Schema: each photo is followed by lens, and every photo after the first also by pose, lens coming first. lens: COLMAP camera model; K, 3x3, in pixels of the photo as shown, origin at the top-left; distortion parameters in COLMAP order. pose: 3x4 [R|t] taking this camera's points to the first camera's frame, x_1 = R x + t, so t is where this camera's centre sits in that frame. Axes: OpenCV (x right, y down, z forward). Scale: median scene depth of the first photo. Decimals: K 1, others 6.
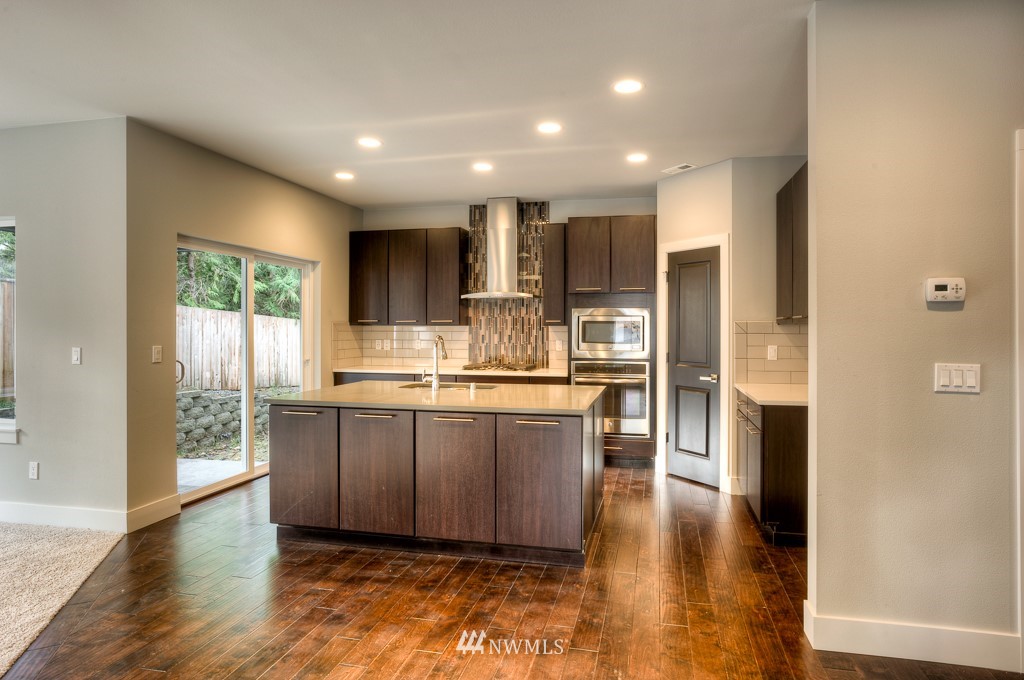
lens RADIAL K [[562.7, 0, 536.7], [0, 562.7, 330.1], [0, 0, 1]] dist [-0.004531, 0.001445]
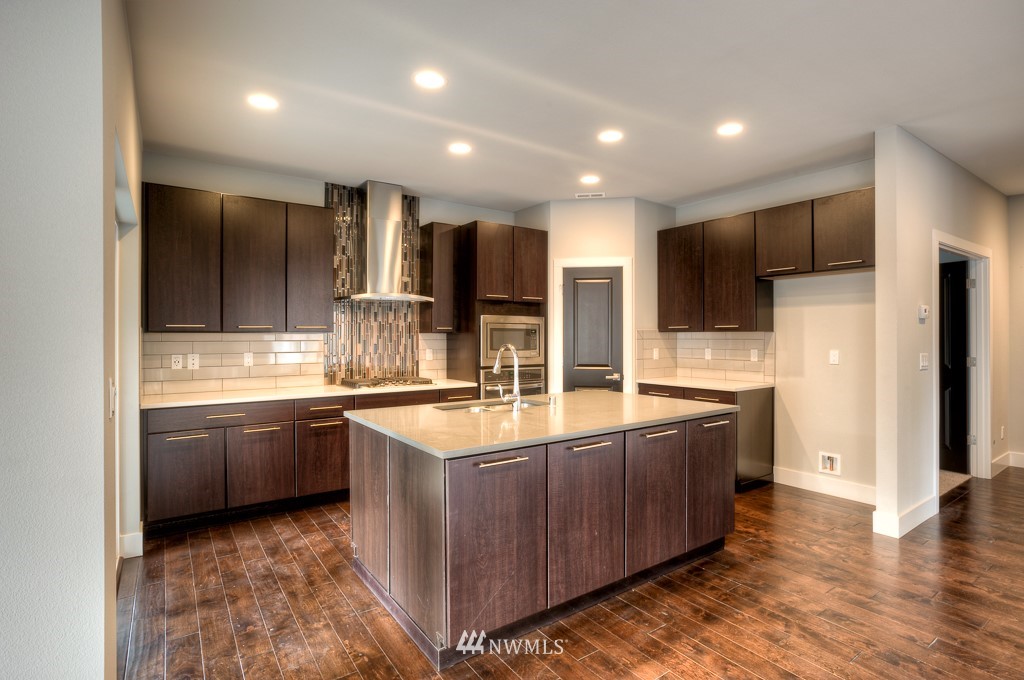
lens RADIAL K [[505.9, 0, 533.8], [0, 505.9, 340.7], [0, 0, 1]] dist [-0.015259, 0.001024]
pose [[0.665756, -0.010118, 0.746101, -0.528283], [0.007002, 0.999949, 0.007312, -0.000333], [-0.746137, 0.000356, 0.665792, 0.356712]]
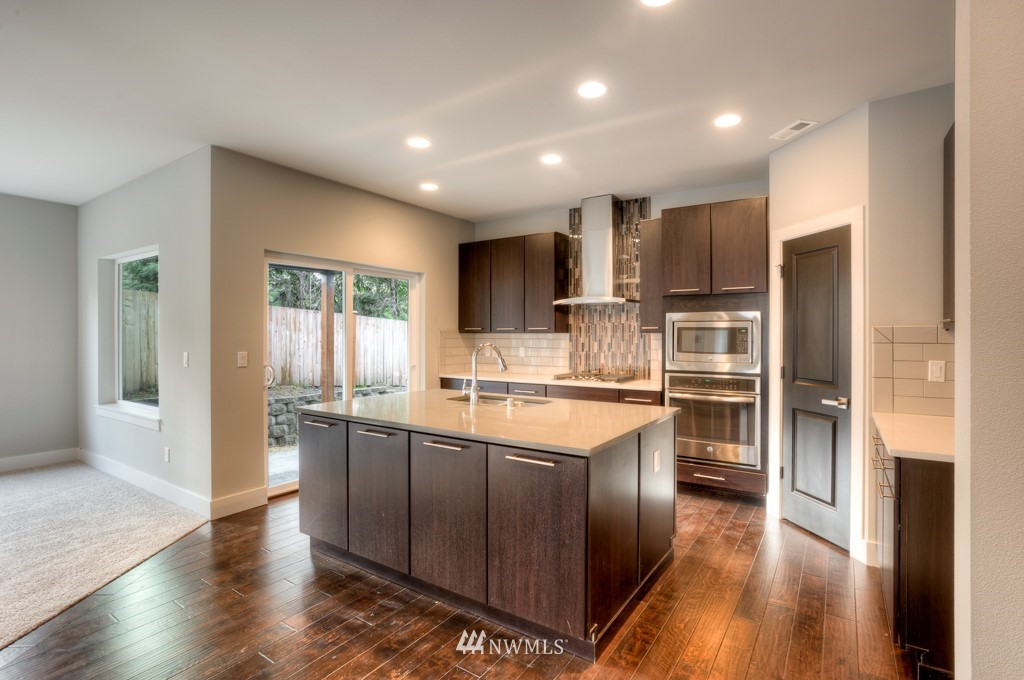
lens RADIAL K [[486.3, 0, 530.0], [0, 486.3, 336.8], [0, 0, 1]] dist [-0.027042, 0.000984]
pose [[0.935387, 0.000243, -0.353626, 0.131763], [-0.000856, 0.999998, -0.001579, -0.000203], [0.353625, 0.001780, 0.935386, 0.222811]]
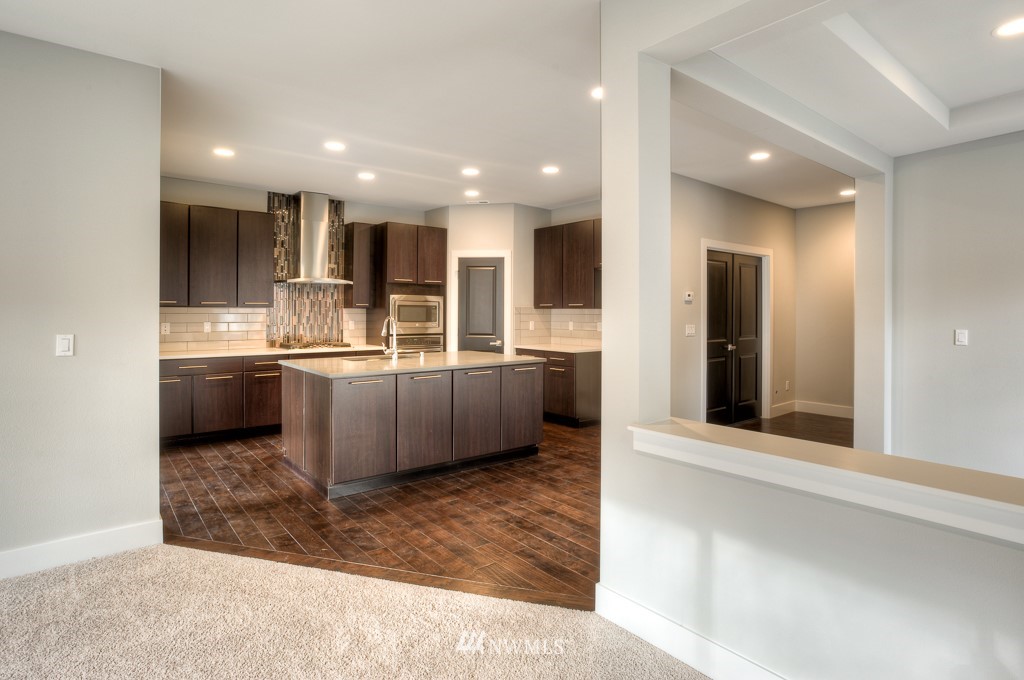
lens RADIAL K [[531.1, 0, 525.6], [0, 531.1, 316.6], [0, 0, 1]] dist [-0.011794, 0.000742]
pose [[0.624815, -0.007352, 0.780738, -0.677079], [0.000400, 0.999959, 0.009095, -0.000398], [-0.780773, -0.005370, 0.624792, 0.026035]]
